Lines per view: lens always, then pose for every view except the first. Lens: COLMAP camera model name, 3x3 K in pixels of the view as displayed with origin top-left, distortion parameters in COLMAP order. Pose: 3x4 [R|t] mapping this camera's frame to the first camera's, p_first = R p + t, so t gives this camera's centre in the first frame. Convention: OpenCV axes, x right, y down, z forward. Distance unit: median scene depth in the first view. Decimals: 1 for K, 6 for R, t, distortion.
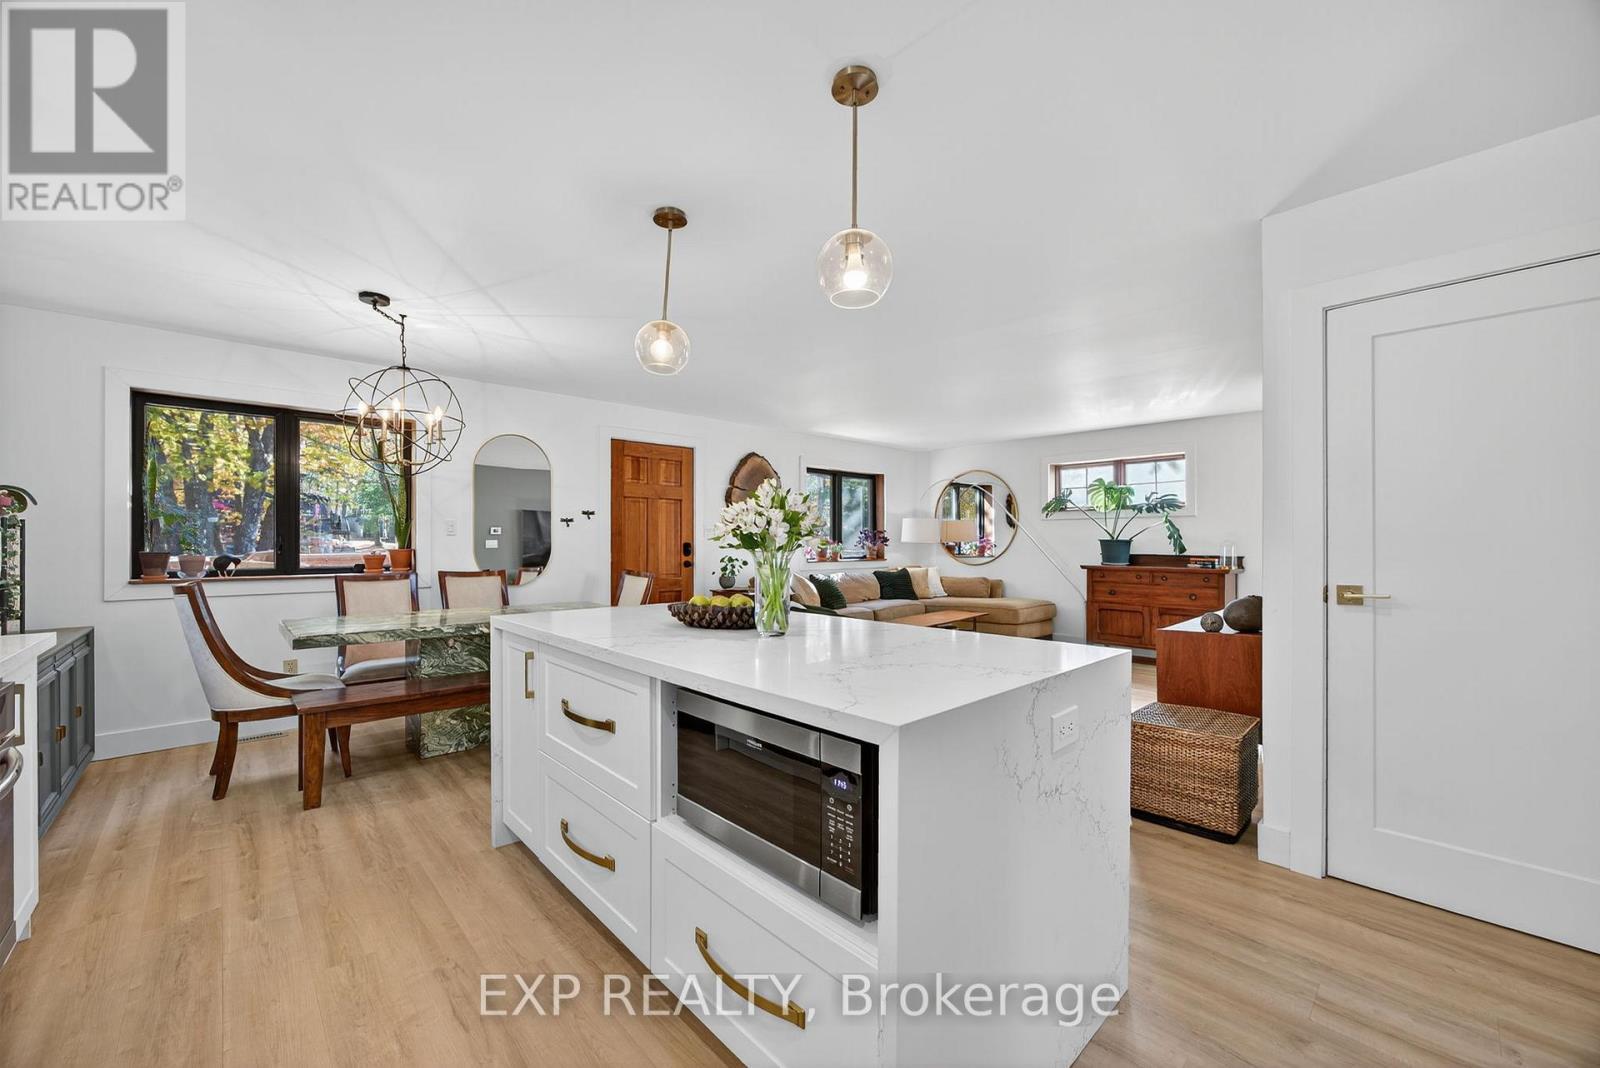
lens RADIAL K [[632.1, 0, 809.8], [0, 632.1, 542.6], [0, 0, 1]] dist [0.000133, 0.000260]
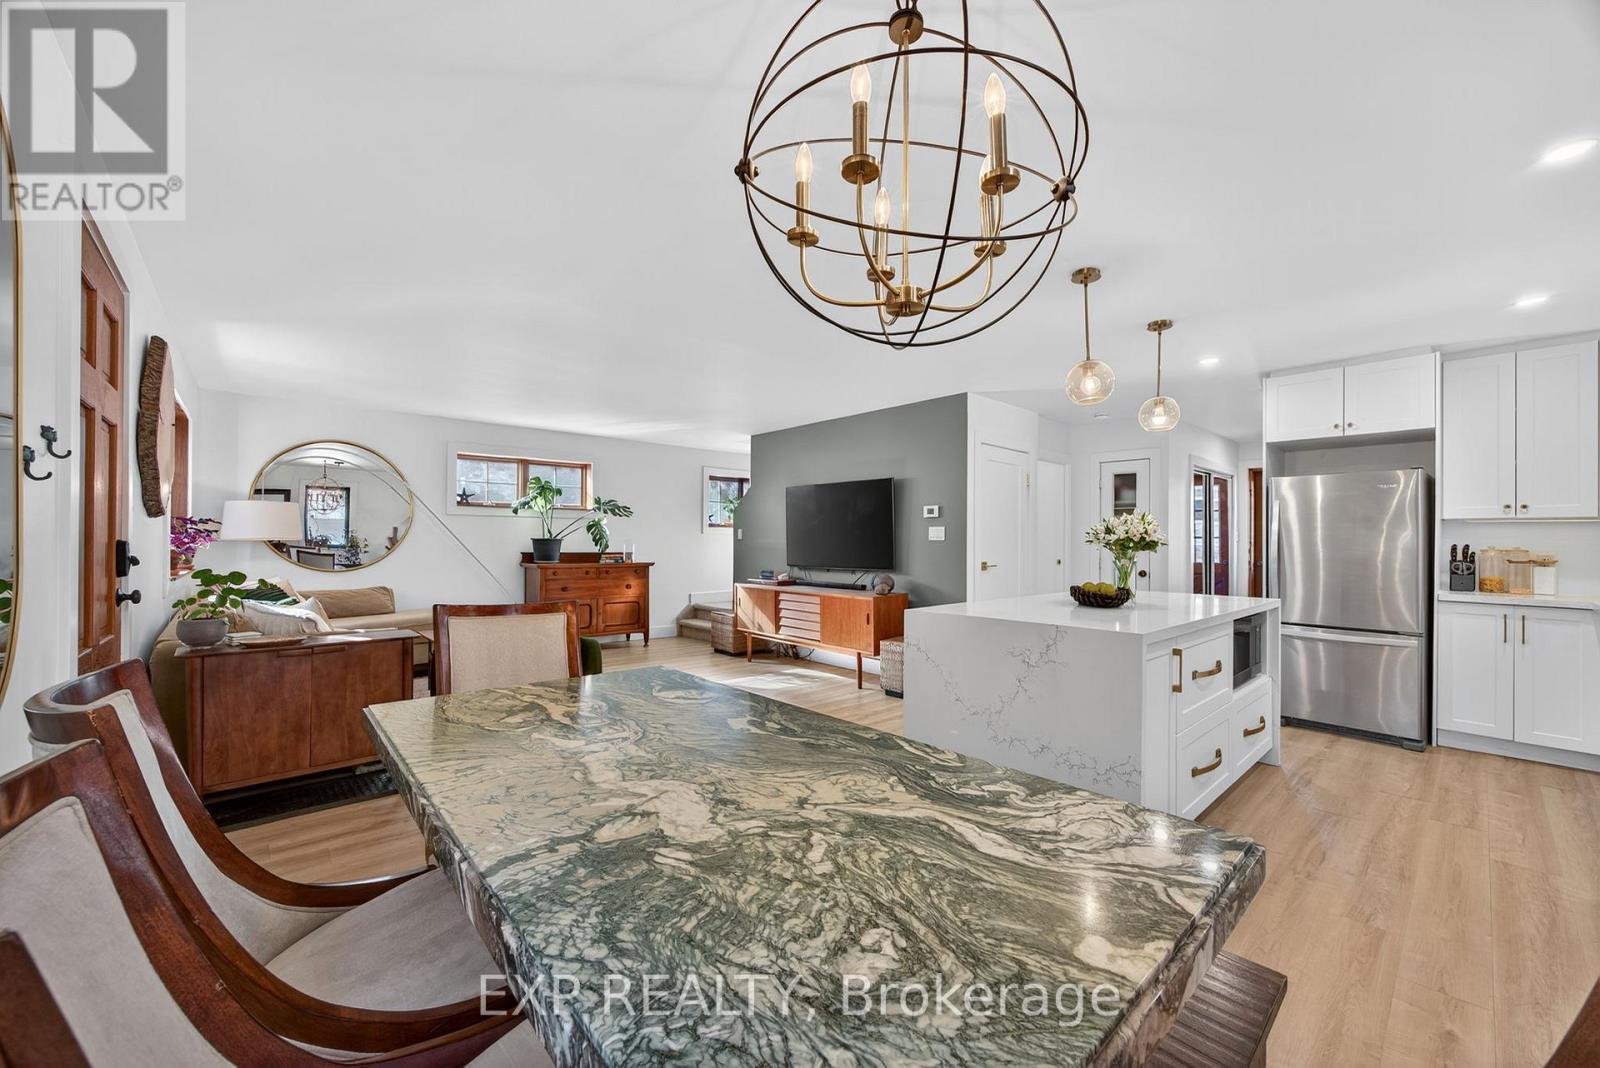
lens RADIAL K [[617.1, 0, 824.3], [0, 617.1, 538.0], [0, 0, 1]] dist [-0.000831, 0.004317]
pose [[0.023662, 0.005203, 0.999706, -0.510553], [-0.002923, 0.999983, -0.005135, -0.000345], [-0.999716, -0.002801, 0.023677, 0.537925]]
